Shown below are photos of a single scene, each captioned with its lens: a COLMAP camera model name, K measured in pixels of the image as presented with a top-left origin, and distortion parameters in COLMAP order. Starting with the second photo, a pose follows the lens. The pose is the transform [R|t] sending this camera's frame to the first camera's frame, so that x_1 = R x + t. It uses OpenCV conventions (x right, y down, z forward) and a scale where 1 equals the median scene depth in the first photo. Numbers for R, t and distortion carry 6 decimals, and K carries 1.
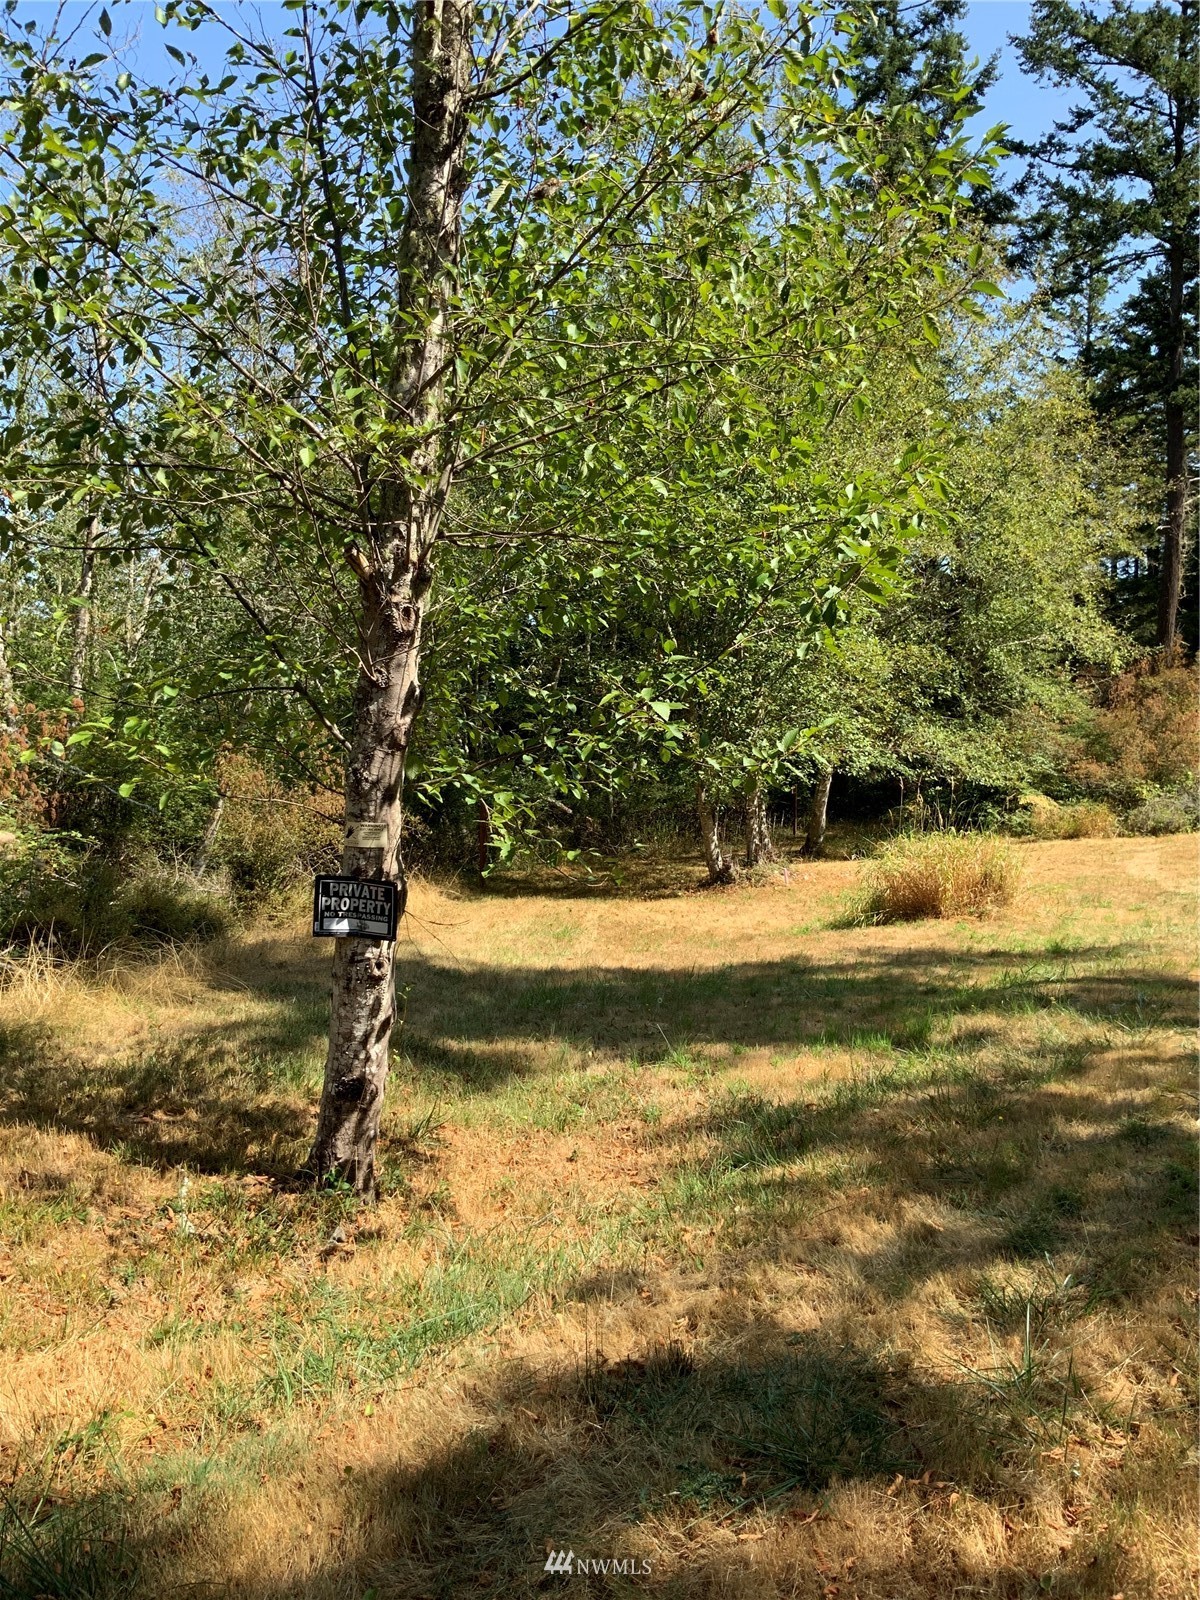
lens RADIAL K [[1339.4, 0, 602.8], [0, 1339.4, 742.0], [0, 0, 1]] dist [-0.001125, 0.000680]
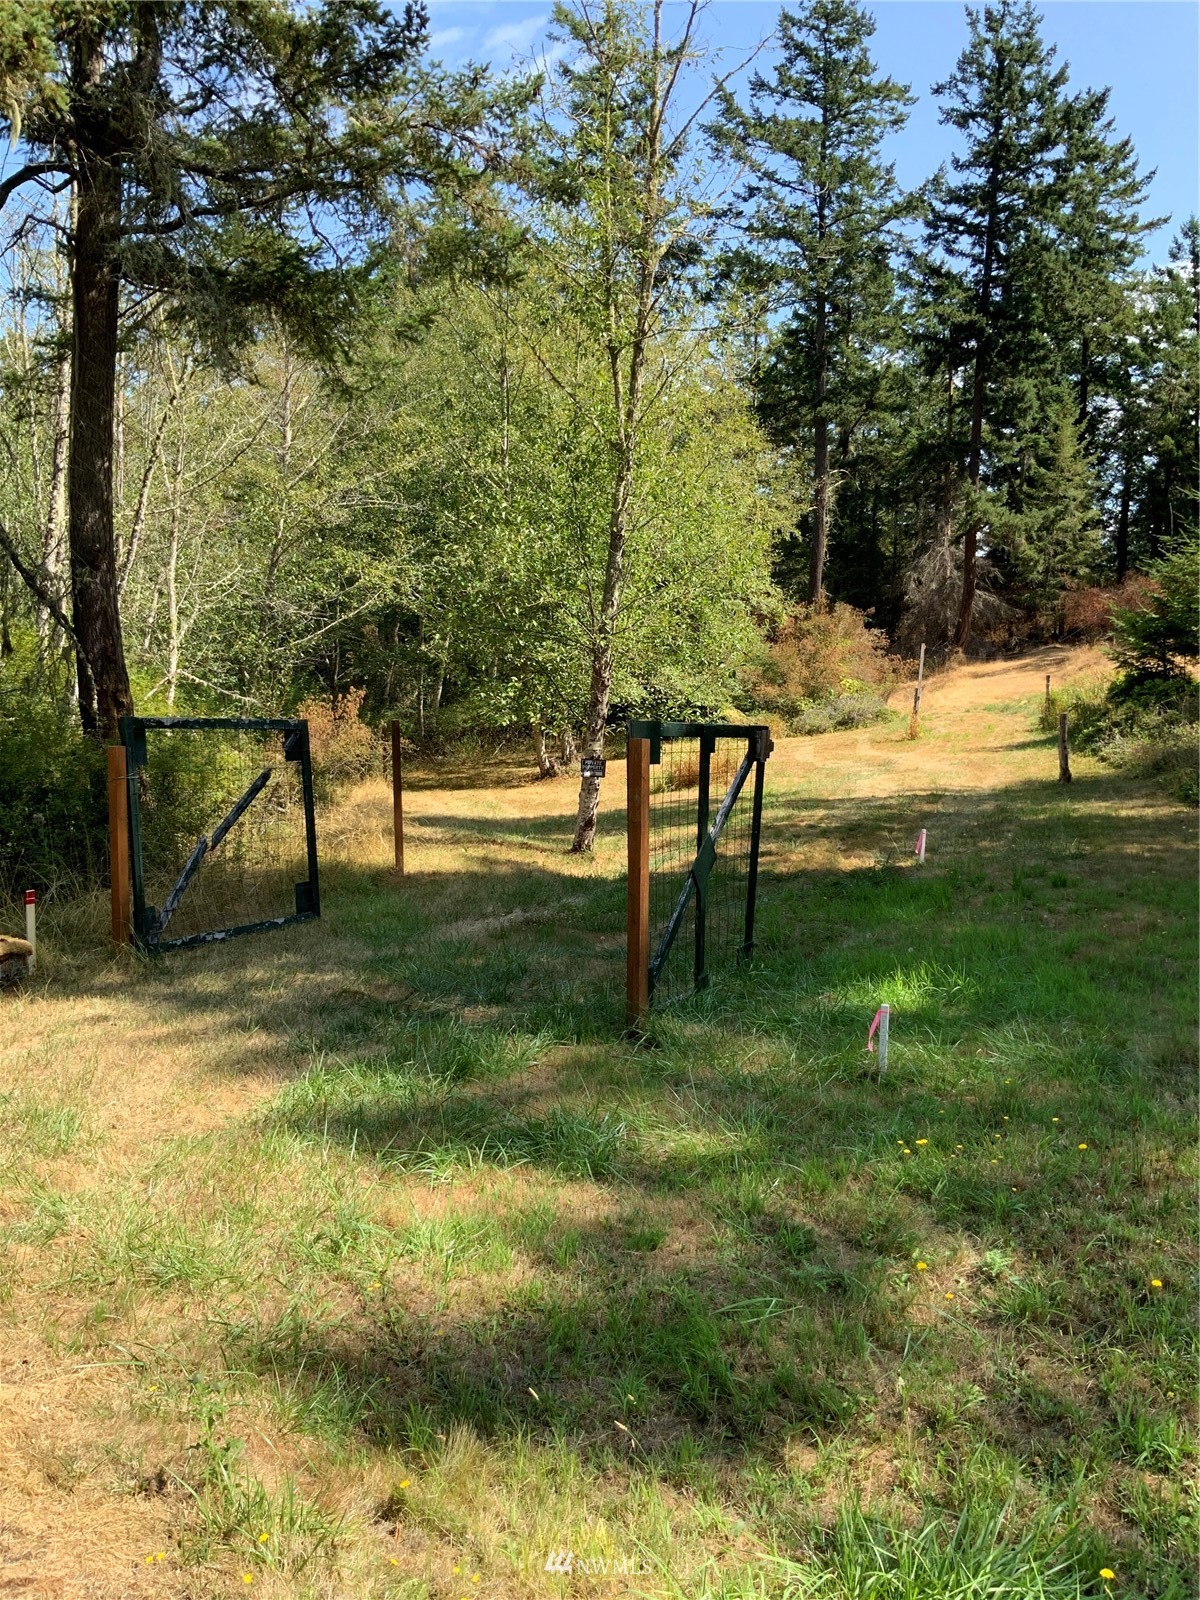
lens RADIAL K [[1316.9, 0, 600.0], [0, 1316.9, 800.0], [0, 0, 1]] dist [0.002533, -0.050241]
pose [[0.971561, -0.050870, 0.231260, -0.134375], [0.025303, 0.993363, 0.112208, -0.024198], [-0.235433, -0.103165, 0.966400, -0.316042]]
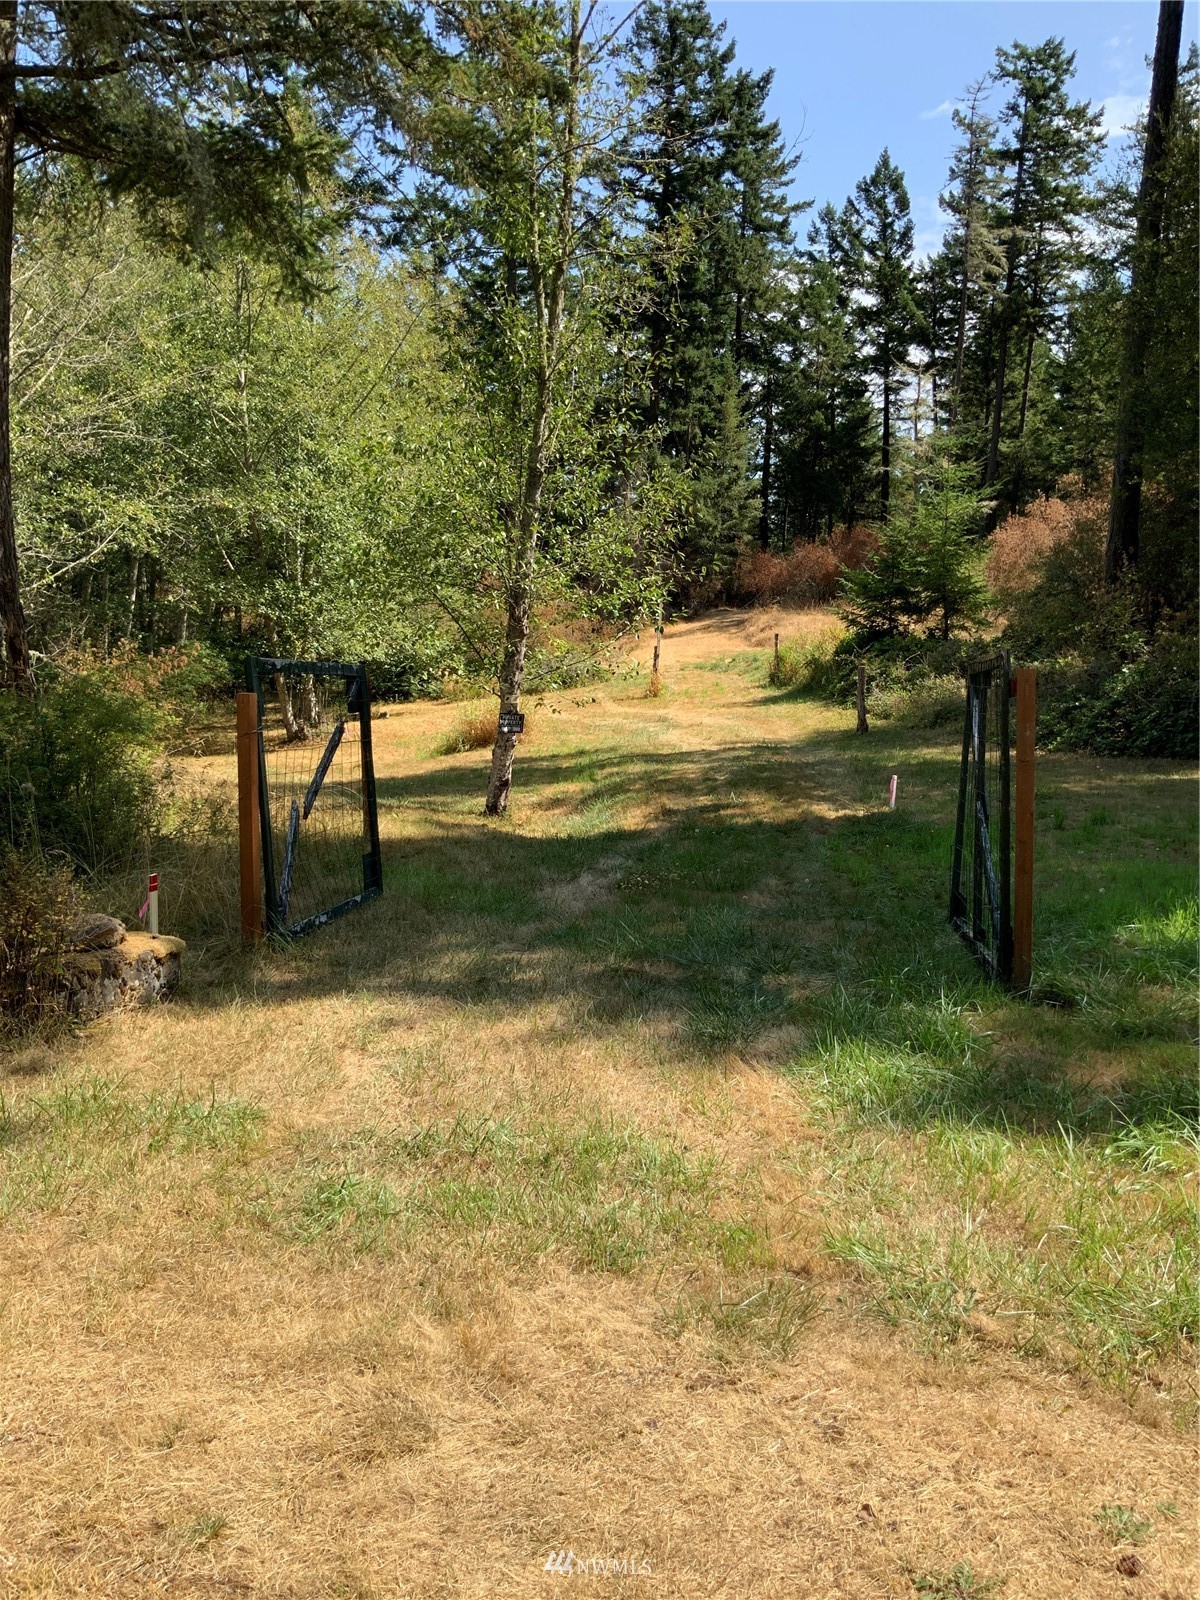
lens RADIAL K [[1310.9, 0, 600.0], [0, 1310.9, 800.0], [0, 0, 1]] dist [0.063019, -0.167764]
pose [[0.860662, -0.088805, 0.501372, -0.226681], [0.017975, 0.989359, 0.144384, -0.019811], [-0.508859, -0.115253, 0.853100, -0.252554]]
